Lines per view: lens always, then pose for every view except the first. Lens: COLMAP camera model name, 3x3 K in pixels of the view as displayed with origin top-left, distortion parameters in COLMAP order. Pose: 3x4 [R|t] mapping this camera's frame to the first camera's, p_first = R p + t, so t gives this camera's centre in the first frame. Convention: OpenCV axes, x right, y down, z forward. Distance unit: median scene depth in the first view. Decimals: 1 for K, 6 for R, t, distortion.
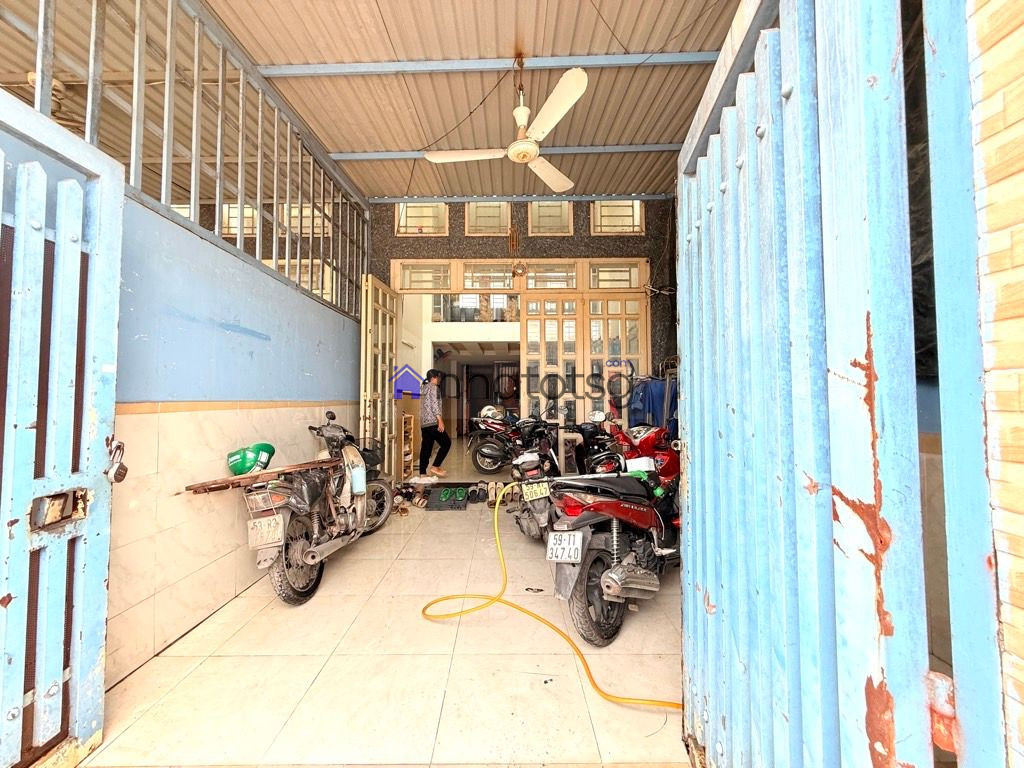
lens RADIAL K [[406.7, 0, 508.4], [0, 406.7, 382.7], [0, 0, 1]] dist [-0.001776, 0.000674]
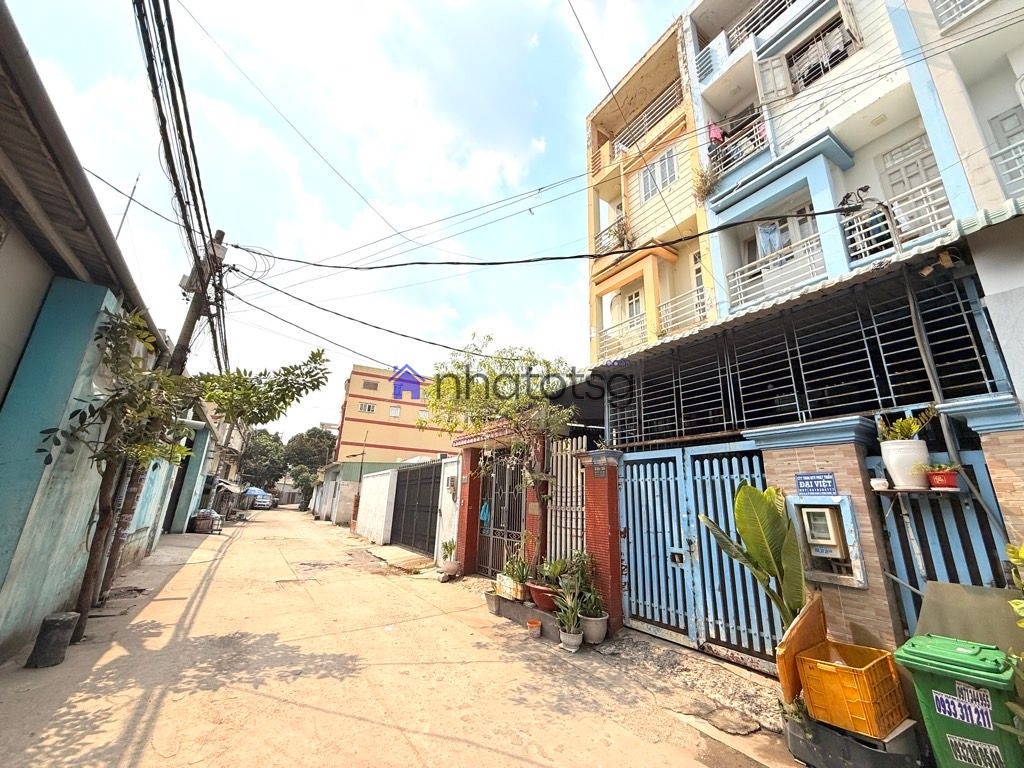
lens RADIAL K [[406.7, 0, 508.4], [0, 406.7, 382.7], [0, 0, 1]] dist [-0.001776, 0.000674]
pose [[-0.842744, -0.186246, -0.505070, 2.131779], [-0.017864, 0.947401, -0.319549, 0.023489], [0.538019, -0.260275, -0.801744, 3.332983]]
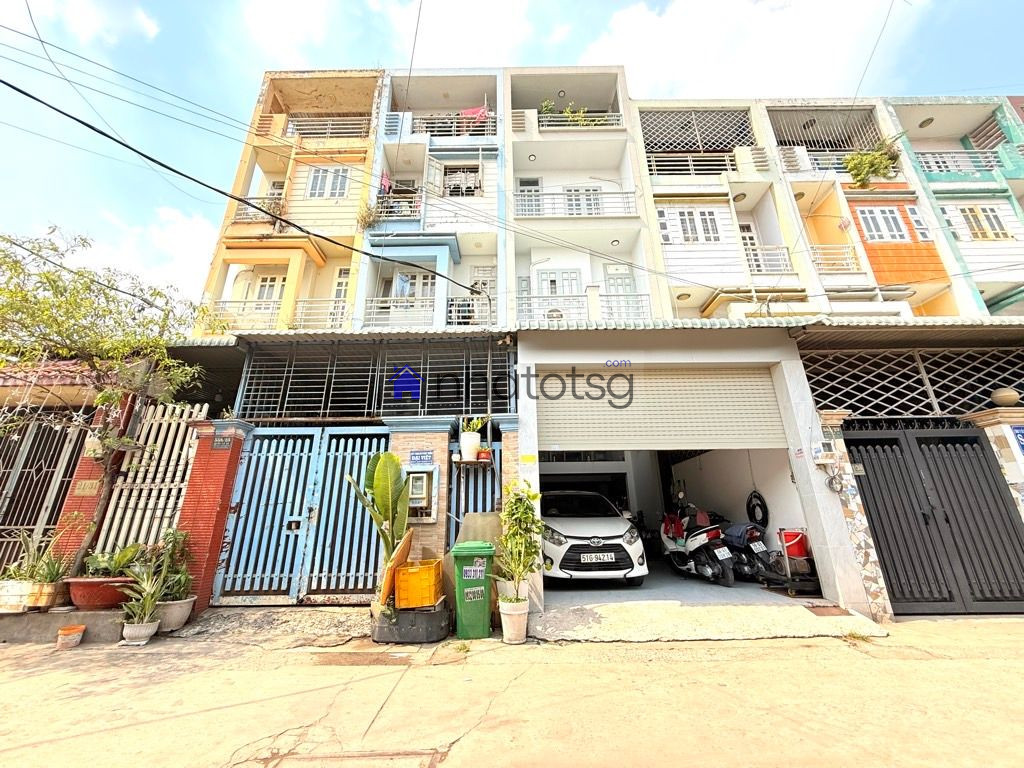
lens RADIAL K [[406.7, 0, 508.4], [0, 406.7, 382.7], [0, 0, 1]] dist [-0.001776, 0.000674]
pose [[-0.007863, -0.336299, -0.941722, 2.839140], [0.051265, 0.940378, -0.336247, 0.425604], [0.998654, -0.050922, 0.009846, 2.950351]]
